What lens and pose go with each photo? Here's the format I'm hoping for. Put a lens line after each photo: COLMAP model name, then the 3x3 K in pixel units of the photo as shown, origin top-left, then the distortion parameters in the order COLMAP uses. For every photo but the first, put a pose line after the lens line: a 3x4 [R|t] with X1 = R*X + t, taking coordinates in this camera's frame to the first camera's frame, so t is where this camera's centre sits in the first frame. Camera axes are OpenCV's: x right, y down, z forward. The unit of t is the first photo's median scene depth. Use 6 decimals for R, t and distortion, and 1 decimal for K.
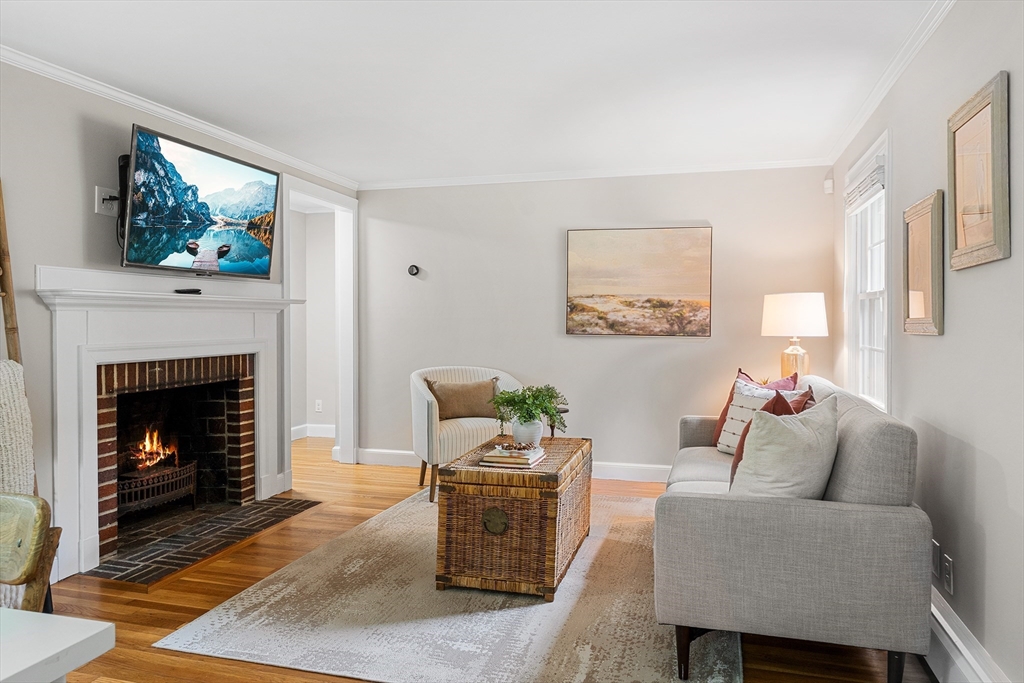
lens RADIAL K [[707.9, 0, 515.0], [0, 707.9, 328.2], [0, 0, 1]] dist [-0.003075, -0.001842]
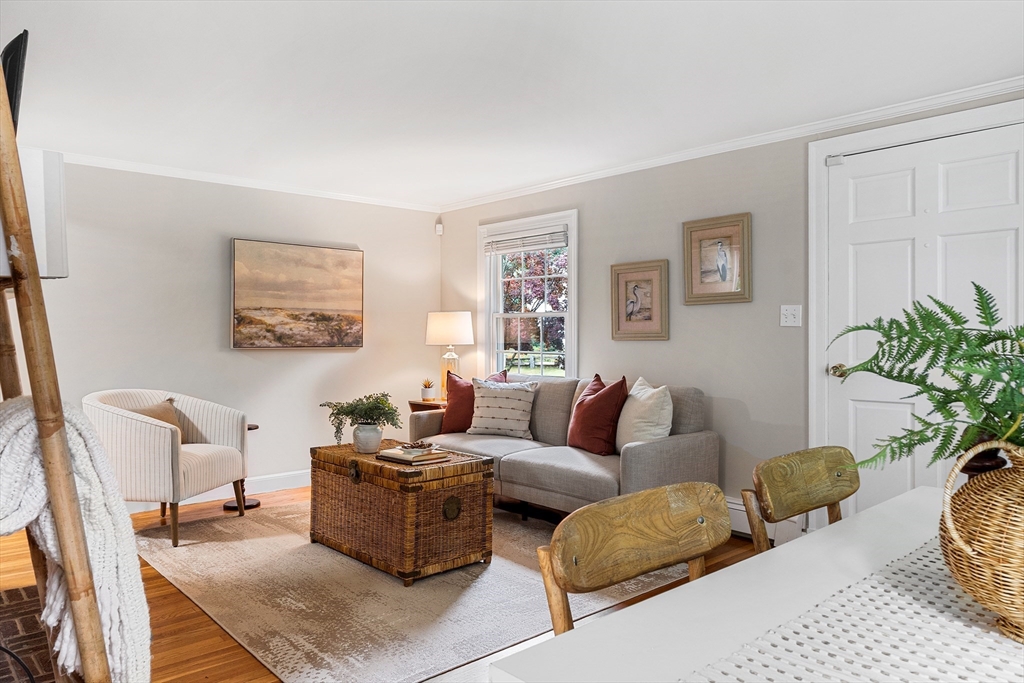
lens RADIAL K [[710.5, 0, 512.0], [0, 710.5, 341.5], [0, 0, 1]] dist [-0.006572, -0.000496]
pose [[0.534384, -0.012681, 0.845146, -0.581318], [0.013217, 0.999891, 0.006646, -0.001383], [-0.845138, 0.007618, 0.534494, 0.188035]]
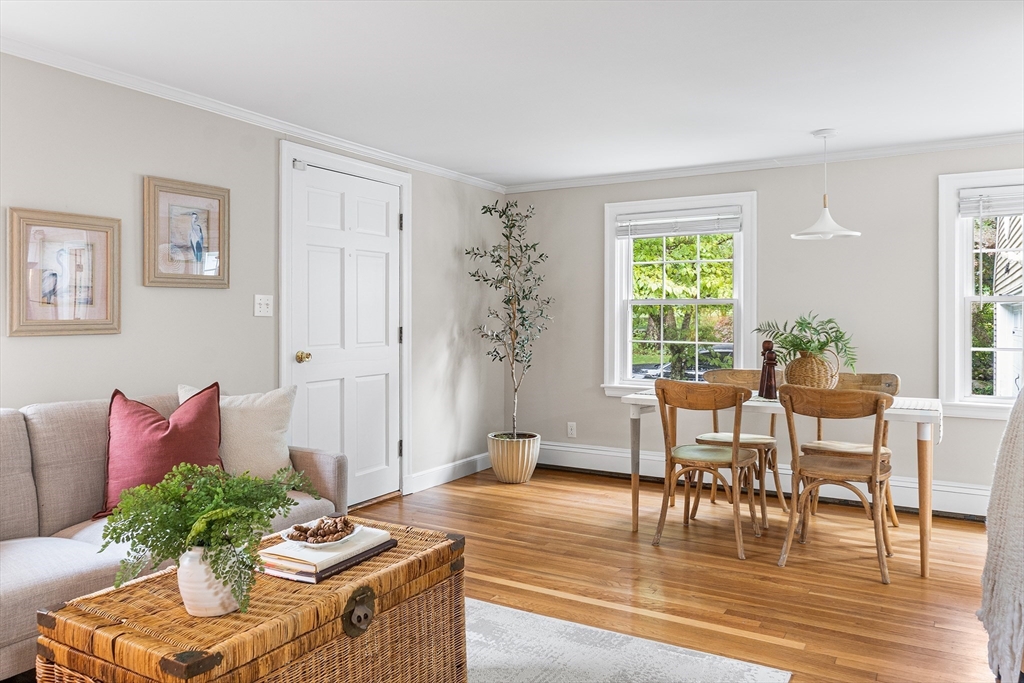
lens RADIAL K [[727.4, 0, 514.2], [0, 727.4, 311.0], [0, 0, 1]] dist [-0.004685, -0.003413]
pose [[-0.966039, 0.001629, 0.258392, -0.215468], [0.001984, 0.999997, 0.001113, -0.015311], [-0.258390, 0.001588, -0.966039, 1.060701]]
